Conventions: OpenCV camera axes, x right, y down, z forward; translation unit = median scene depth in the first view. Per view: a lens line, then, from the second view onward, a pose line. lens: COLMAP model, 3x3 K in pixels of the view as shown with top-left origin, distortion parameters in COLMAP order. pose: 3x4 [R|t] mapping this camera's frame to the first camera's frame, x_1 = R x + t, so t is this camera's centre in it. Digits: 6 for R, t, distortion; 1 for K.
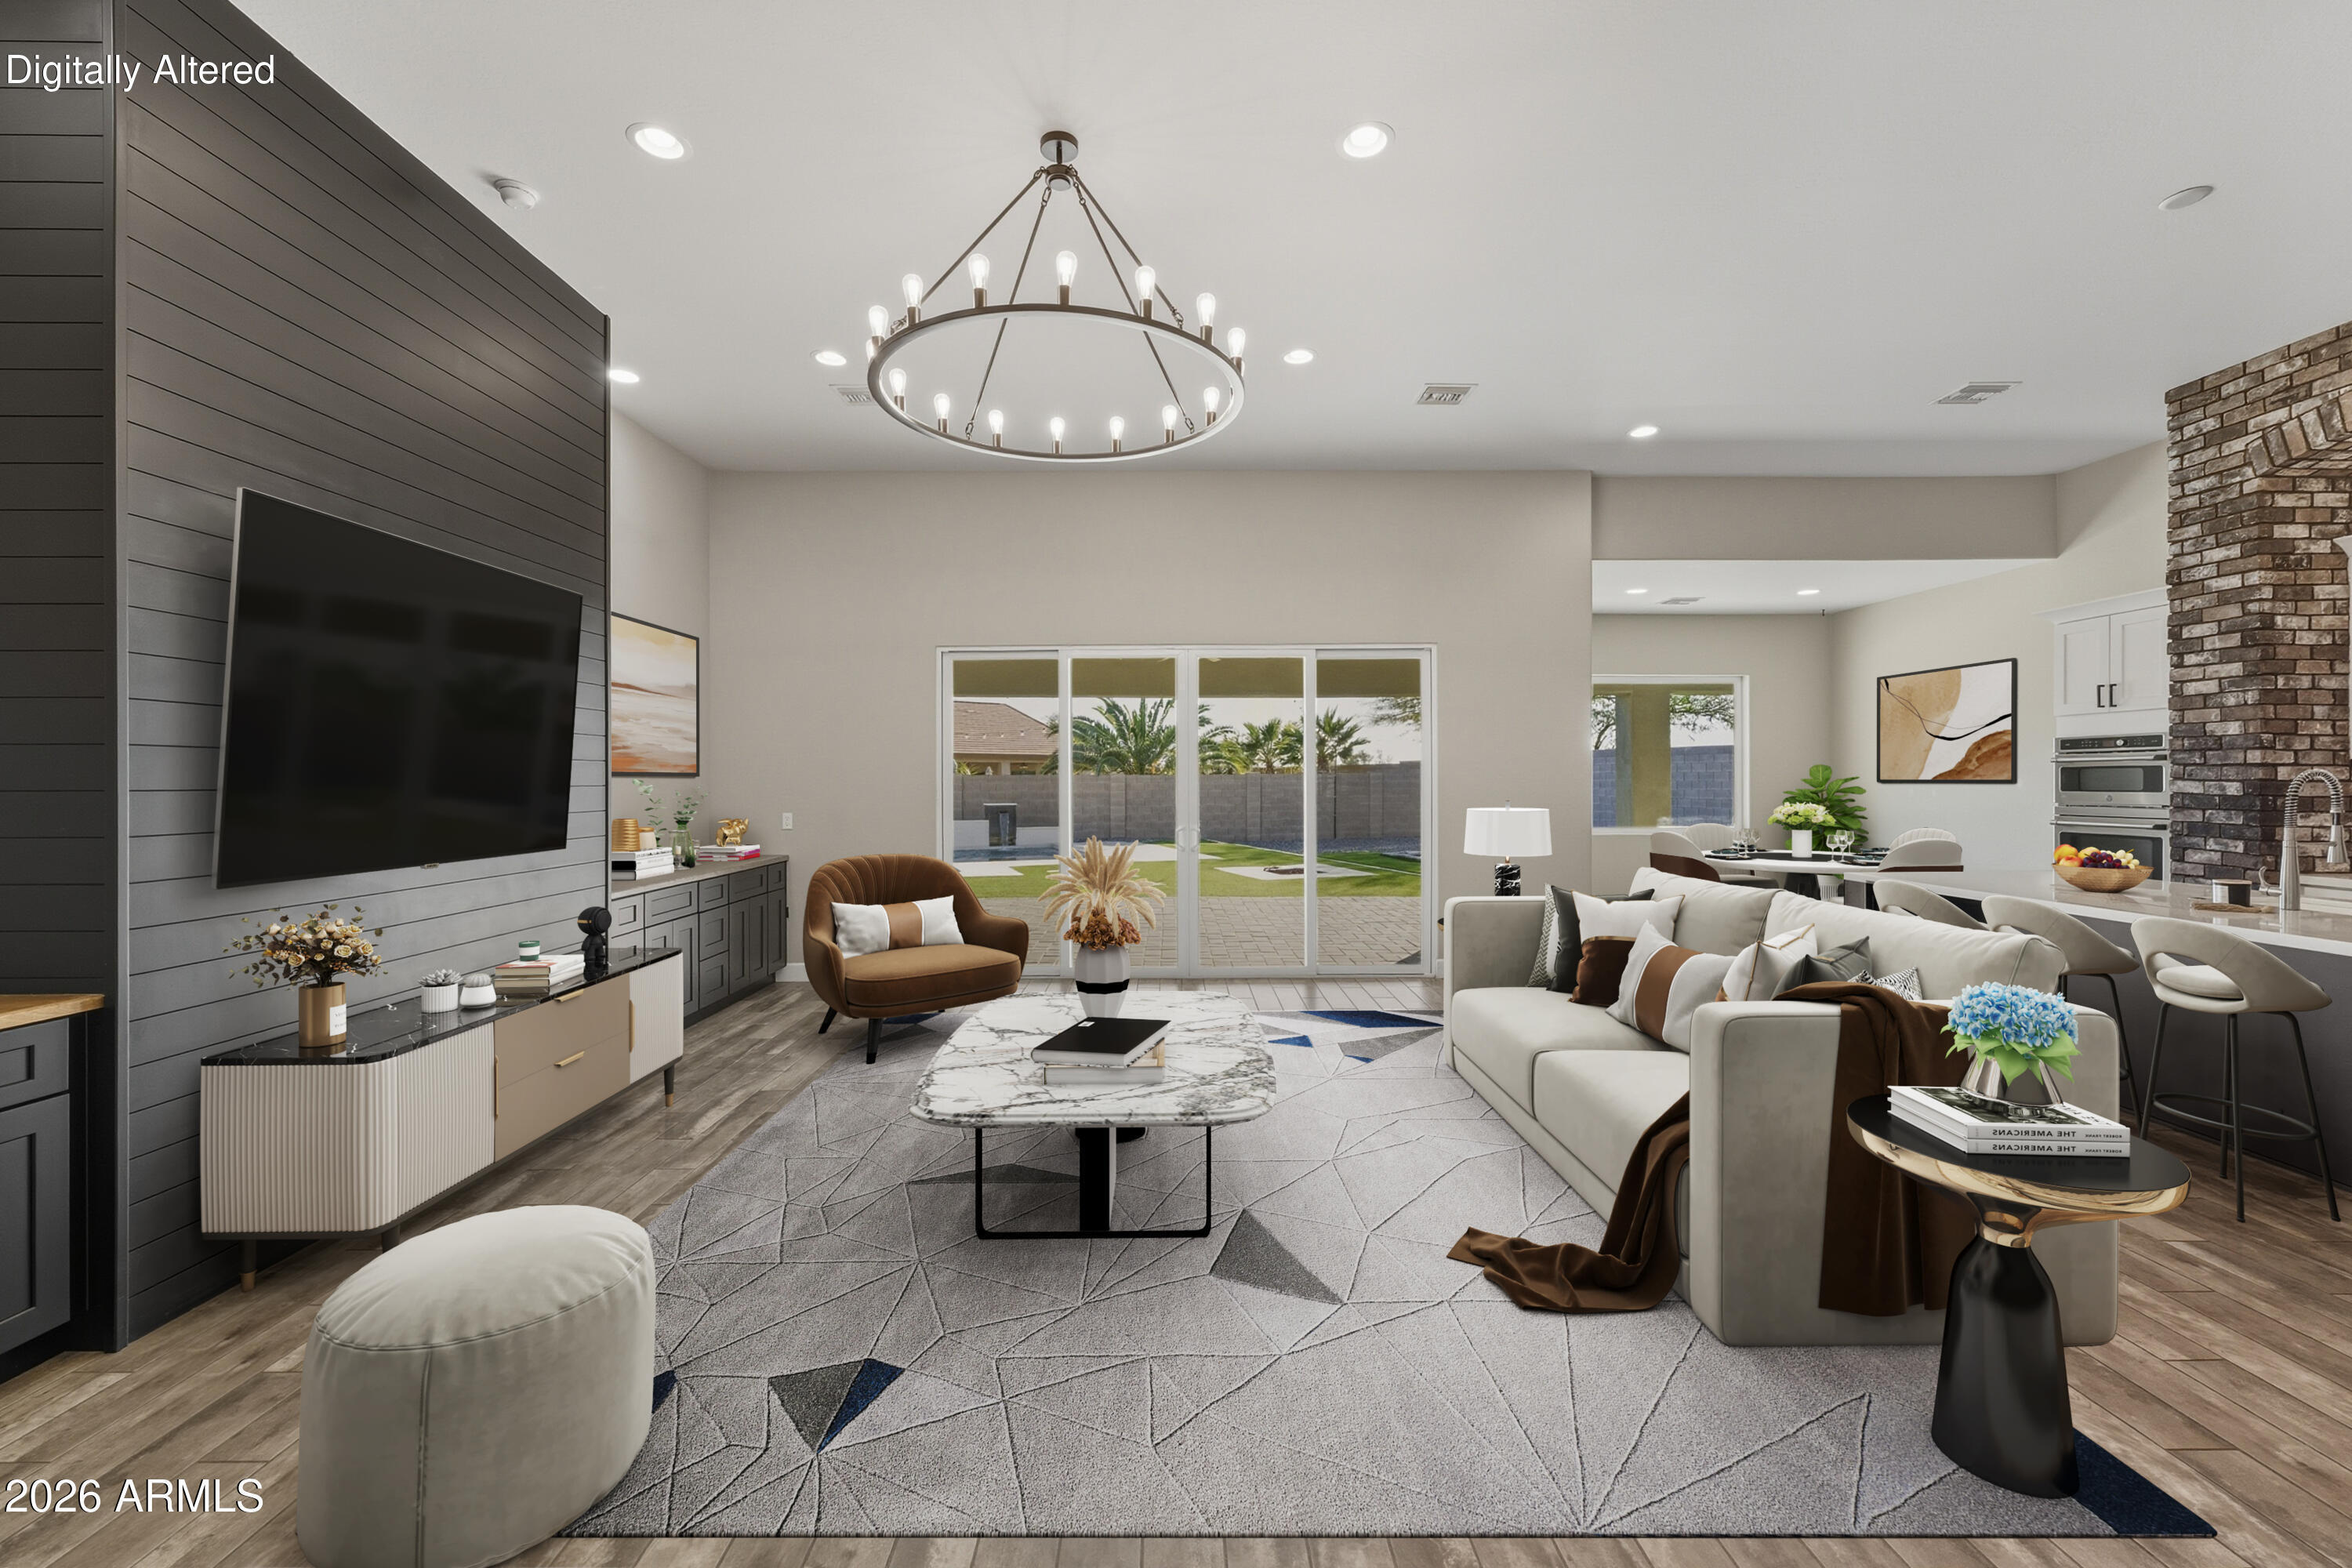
lens RADIAL K [[957.7, 0, 1161.4], [0, 957.7, 783.8], [0, 0, 1]] dist [-0.002543, 0.001352]
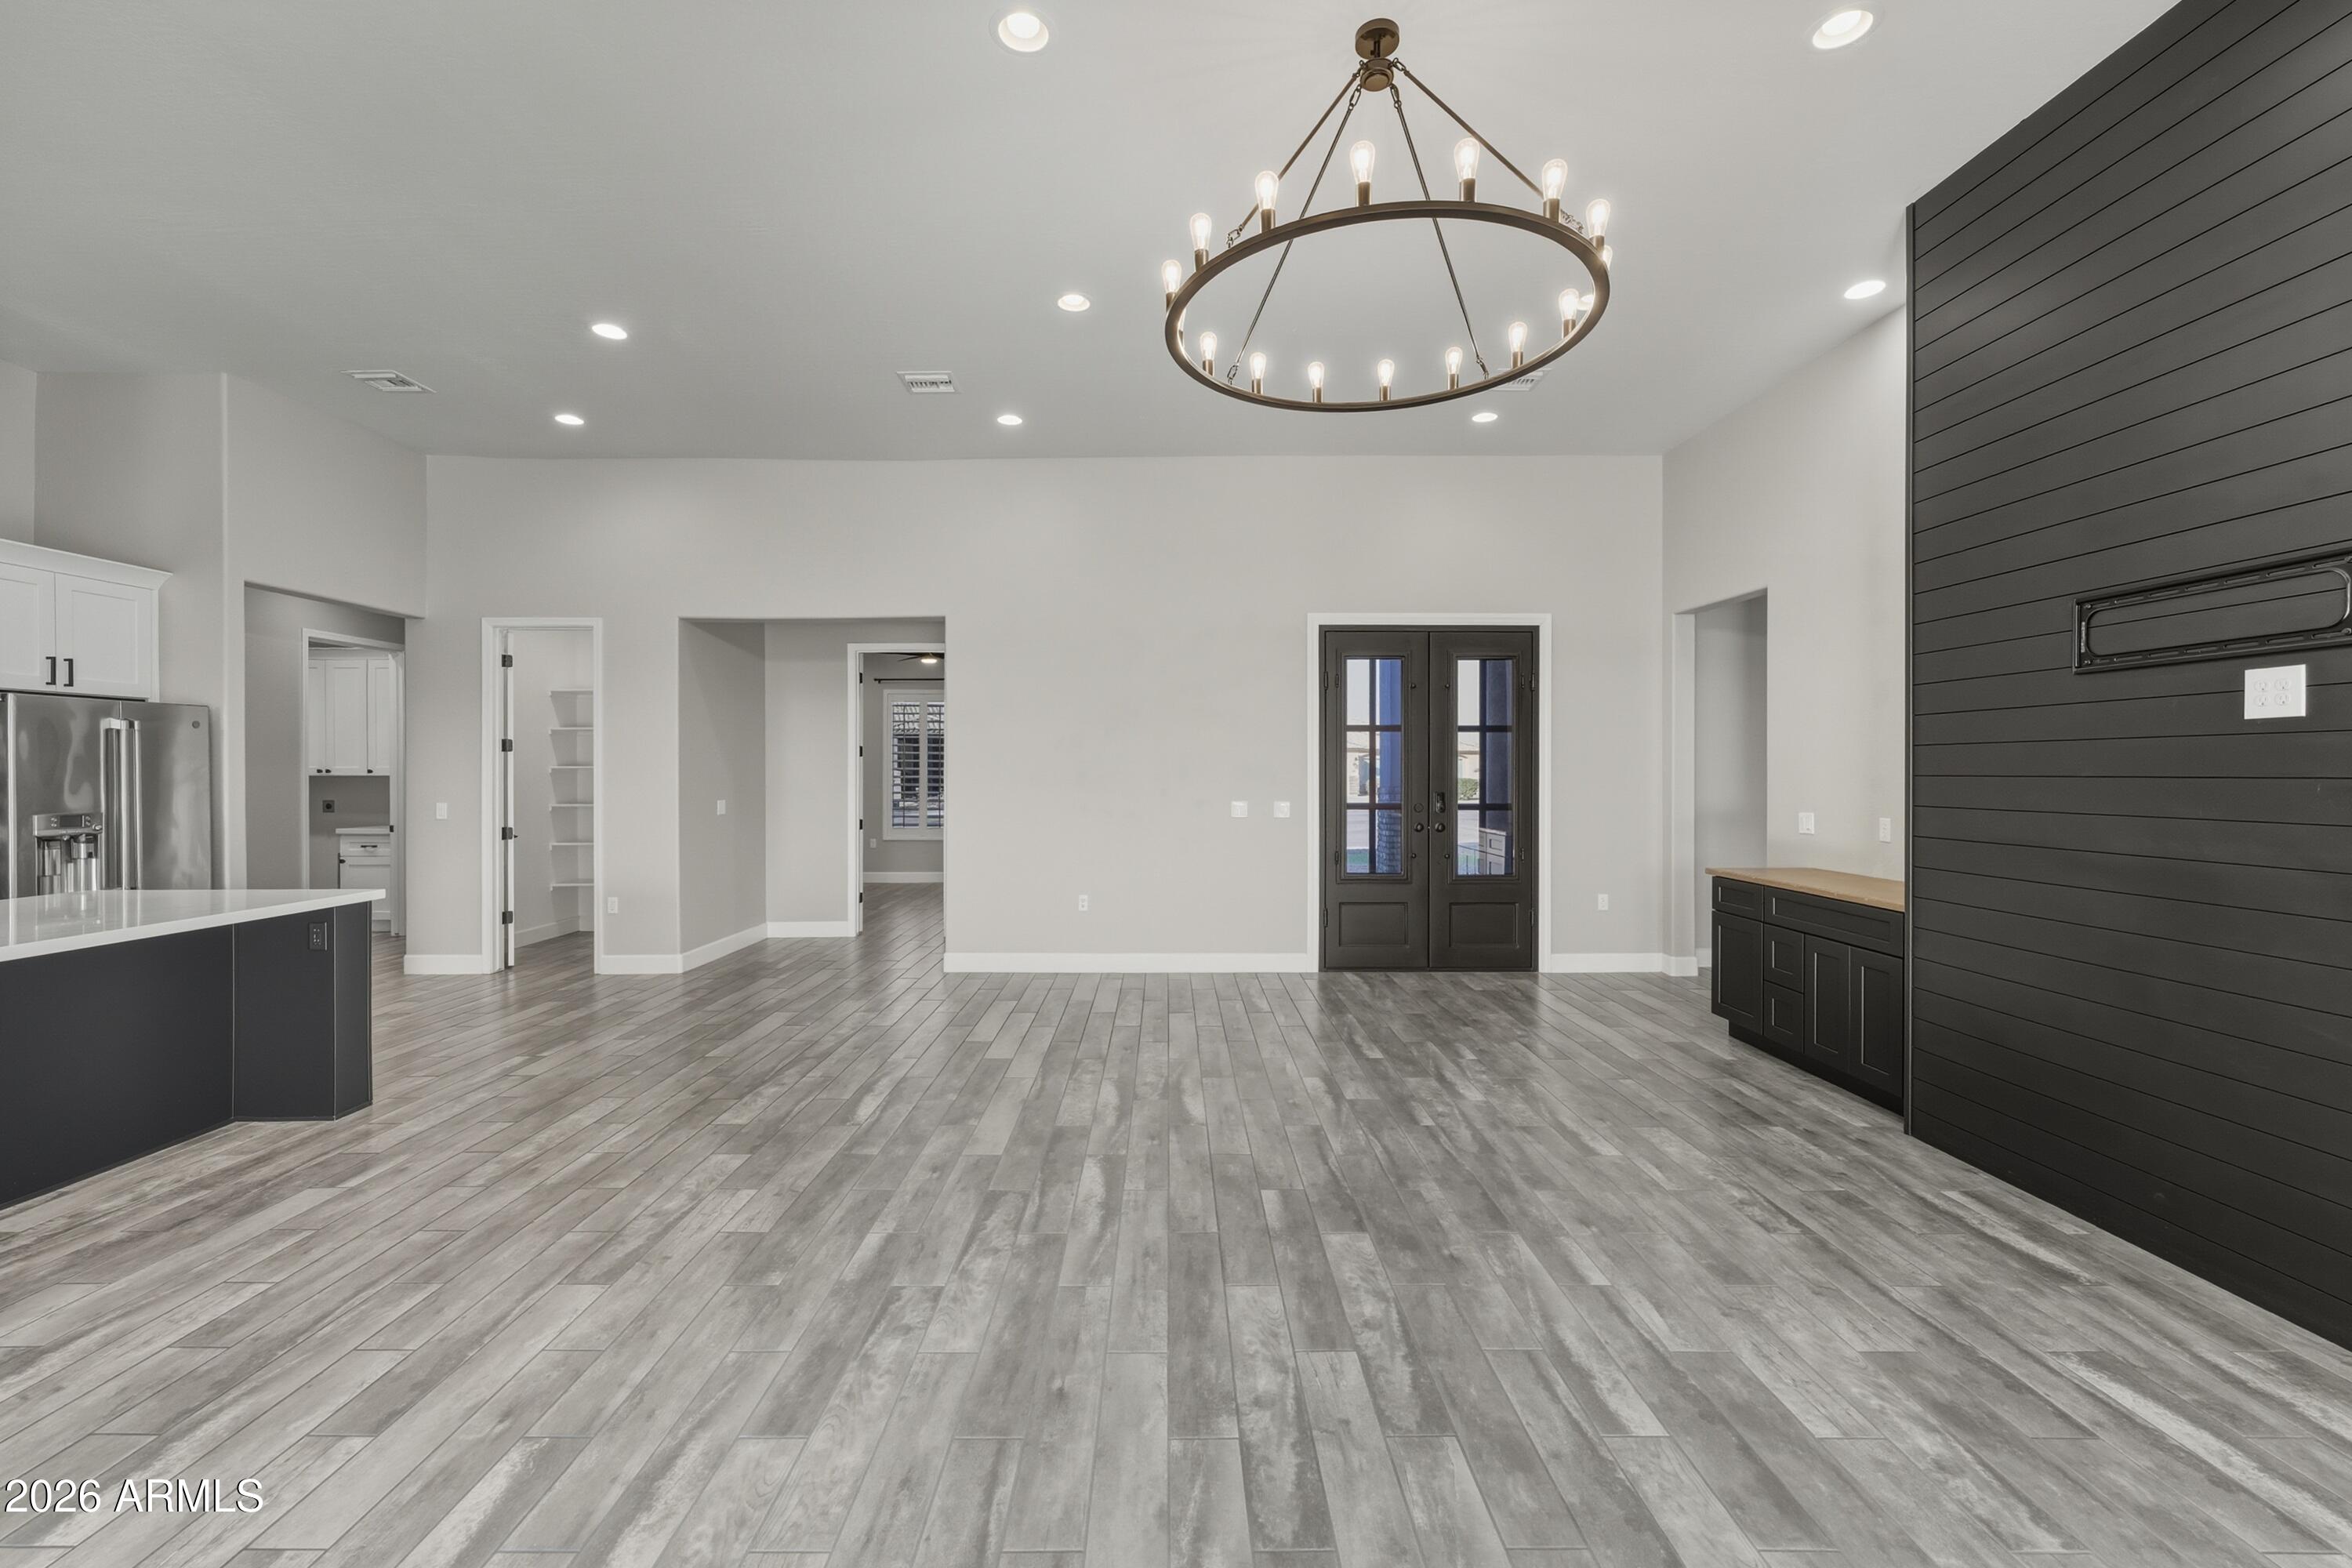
lens RADIAL K [[957.7, 0, 1169.5], [0, 957.7, 773.9], [0, 0, 1]] dist [-0.002543, 0.001352]
pose [[-0.999980, 0.001505, -0.006158, 0.055543], [0.001463, 0.999975, 0.006884, -0.005602], [0.006168, 0.006875, -0.999957, 1.162568]]
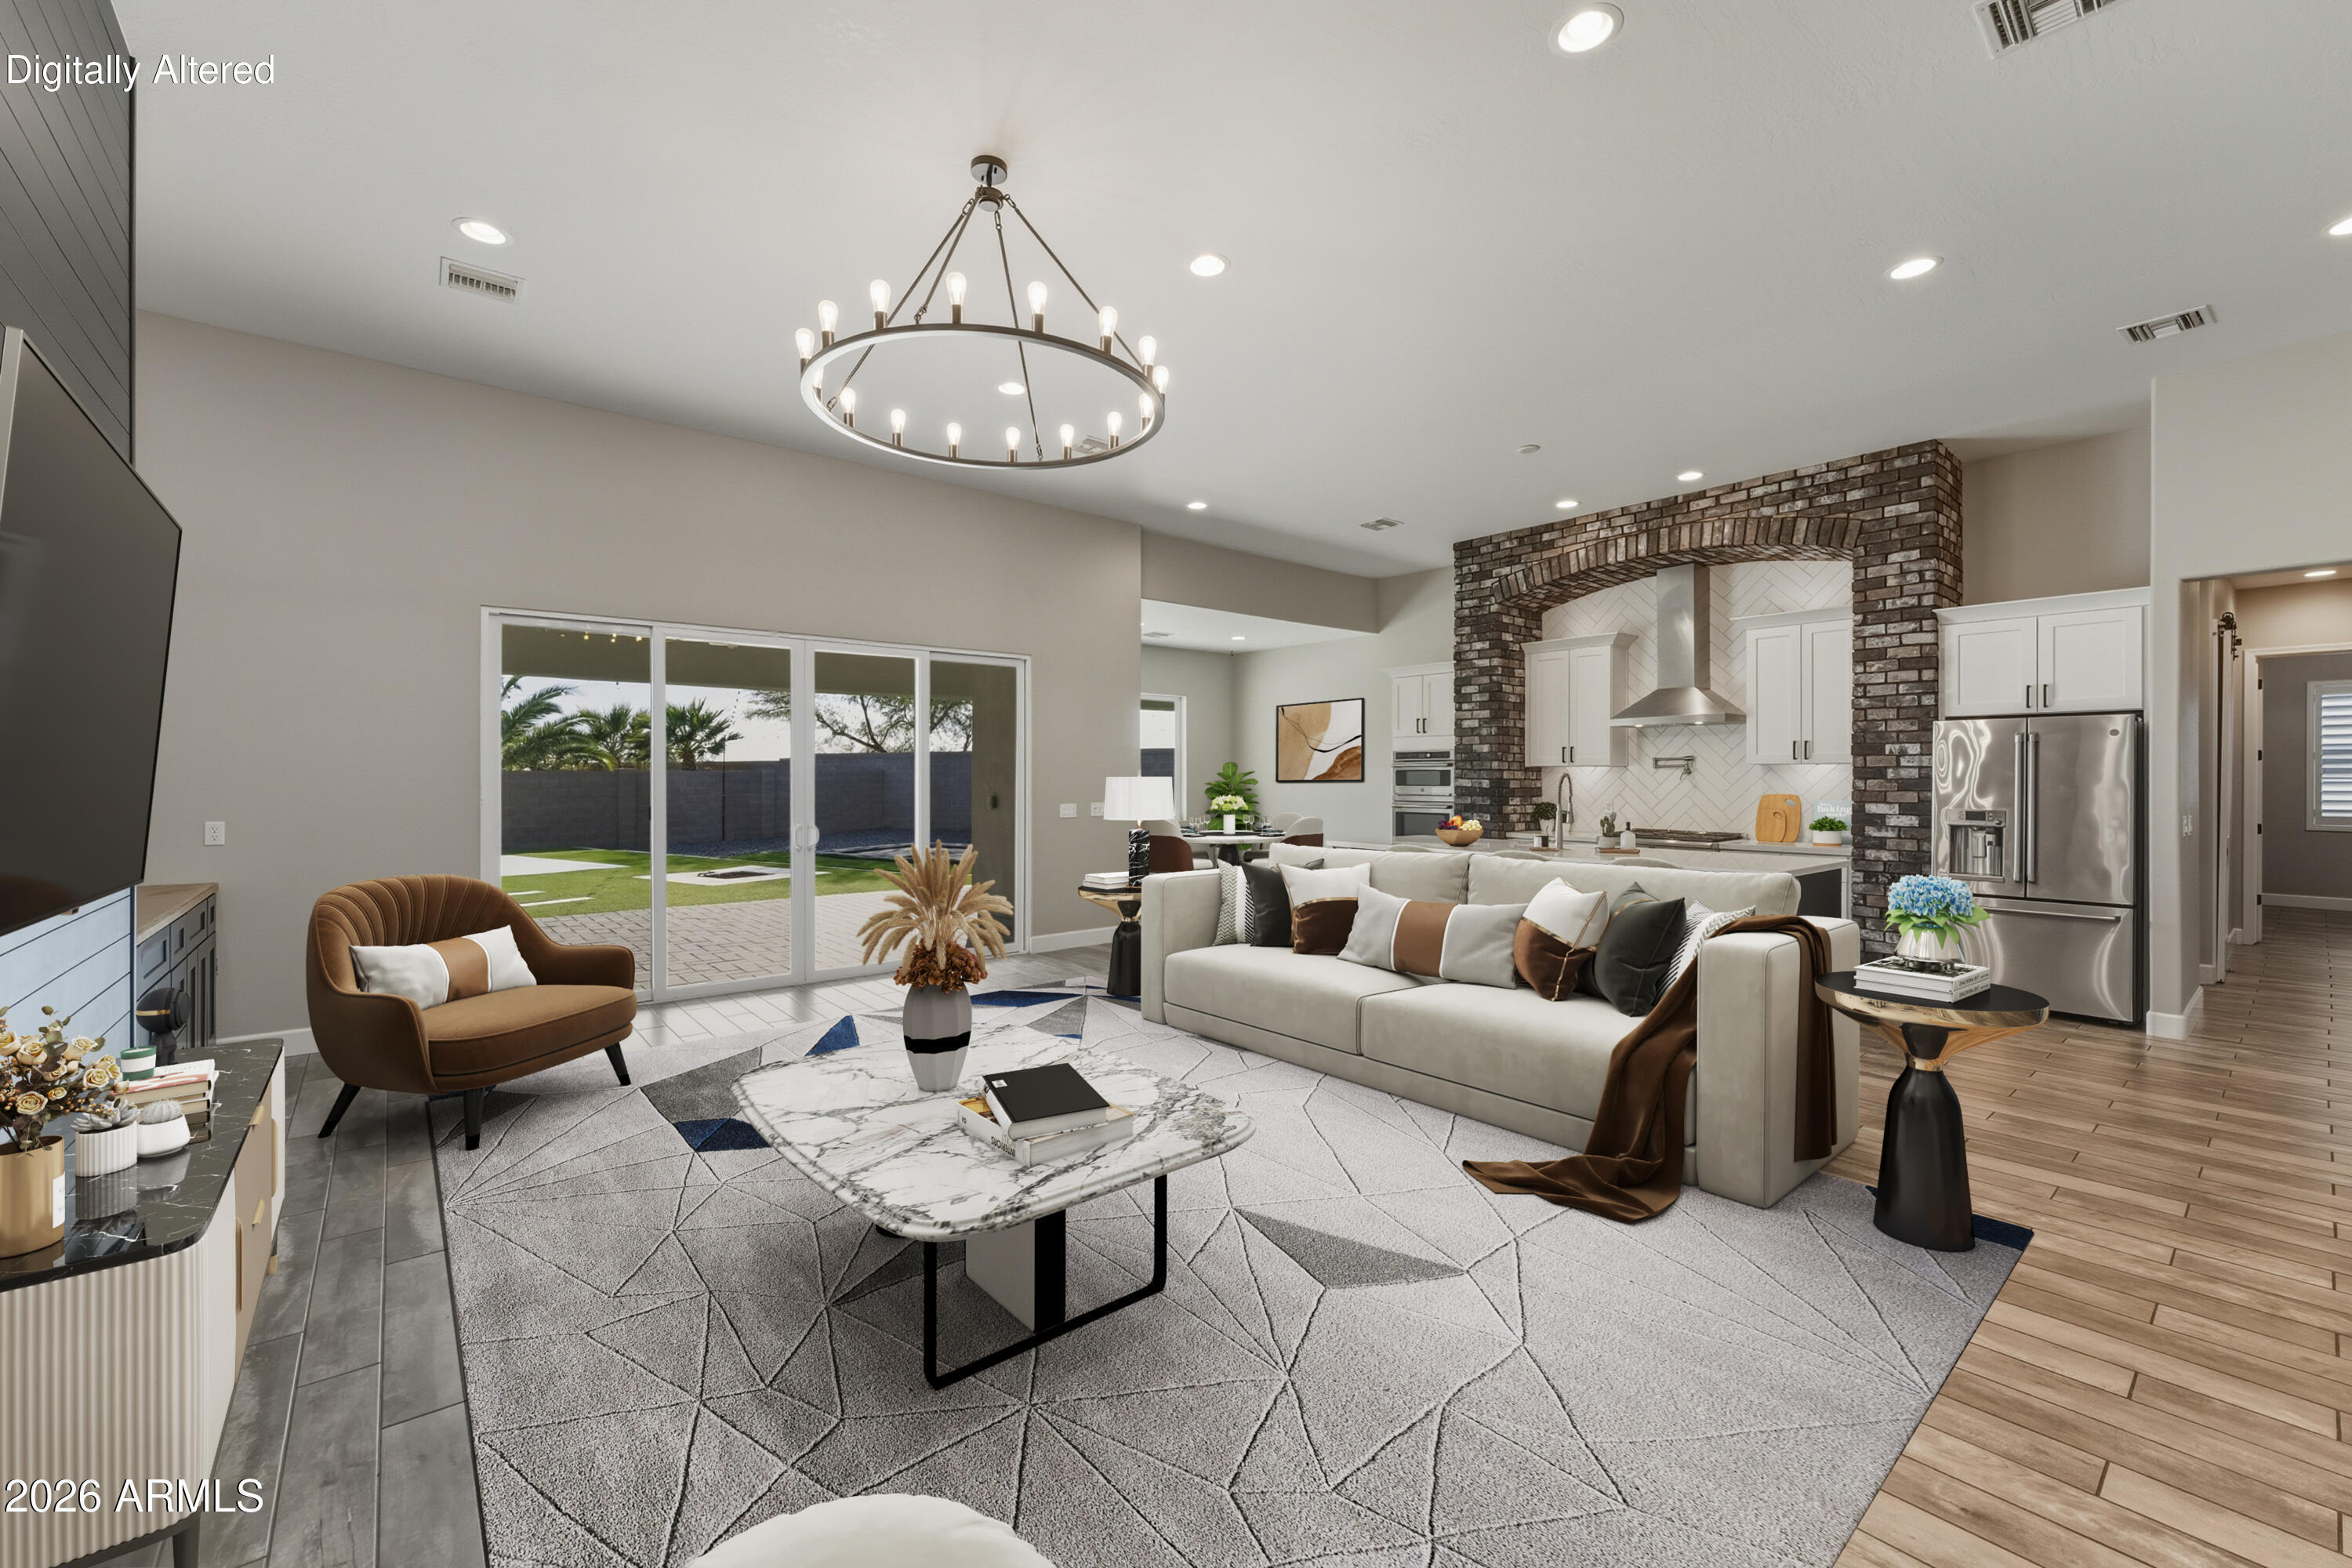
lens RADIAL K [[957.7, 0, 1184.0], [0, 957.7, 782.2], [0, 0, 1]] dist [-0.002543, 0.001352]
pose [[0.762054, -0.002636, 0.647509, -0.382584], [0.002026, 0.999997, 0.001687, -0.001801], [-0.647511, 0.000026, 0.762056, 0.044564]]
